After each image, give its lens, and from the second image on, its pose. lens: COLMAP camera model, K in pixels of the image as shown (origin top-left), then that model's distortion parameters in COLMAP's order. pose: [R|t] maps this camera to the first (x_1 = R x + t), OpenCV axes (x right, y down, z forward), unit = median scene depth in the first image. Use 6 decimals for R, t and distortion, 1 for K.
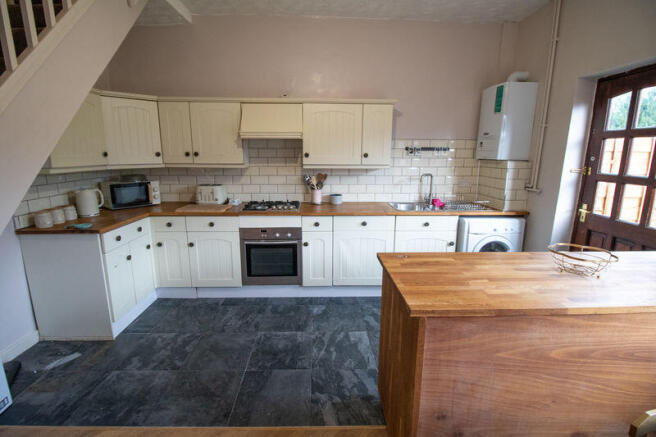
lens RADIAL K [[308.3, 0, 327.6], [0, 308.3, 214.9], [0, 0, 1]] dist [-0.004471, -0.005355]
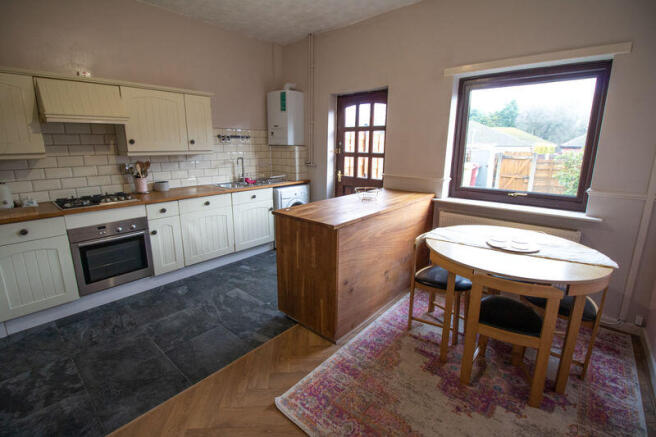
lens RADIAL K [[308.3, 0, 325.3], [0, 308.3, 218.2], [0, 0, 1]] dist [-0.004471, -0.005355]
pose [[0.669878, -0.177475, 0.720948, -0.408642], [0.145523, 0.983562, 0.106908, 0.024254], [-0.728071, 0.033299, 0.684693, -0.080090]]
